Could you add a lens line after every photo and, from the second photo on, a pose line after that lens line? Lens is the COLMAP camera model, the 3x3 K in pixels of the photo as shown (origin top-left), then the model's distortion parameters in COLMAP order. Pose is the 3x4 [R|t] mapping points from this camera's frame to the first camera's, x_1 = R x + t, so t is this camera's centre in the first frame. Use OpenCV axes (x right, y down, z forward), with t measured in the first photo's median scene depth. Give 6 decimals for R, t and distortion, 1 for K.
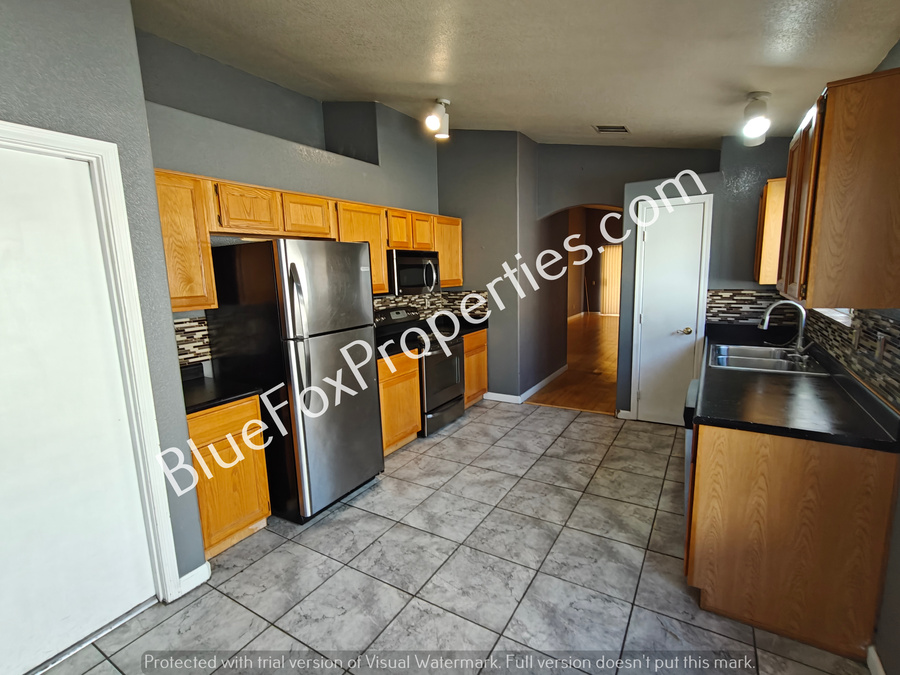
lens RADIAL K [[431.2, 0, 448.4], [0, 431.2, 339.8], [0, 0, 1]] dist [0.001966, 0.004726]
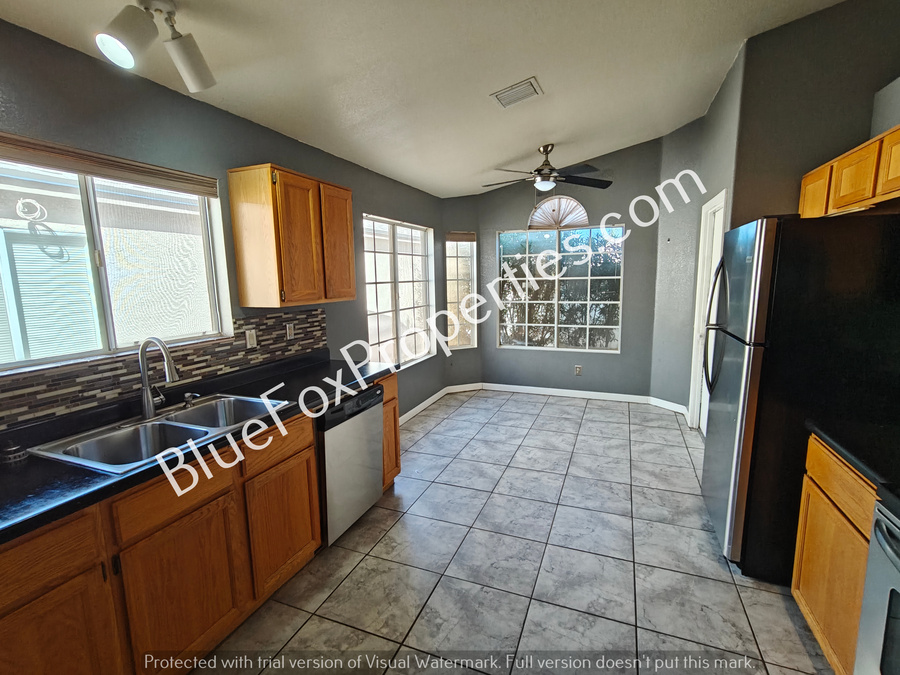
lens RADIAL K [[431.2, 0, 448.1], [0, 431.2, 340.5], [0, 0, 1]] dist [0.001966, 0.004726]
pose [[-0.984517, 0.077552, -0.157201, 0.437259], [0.025143, 0.950010, 0.311207, -0.297286], [0.173477, 0.302436, -0.937250, 1.769913]]
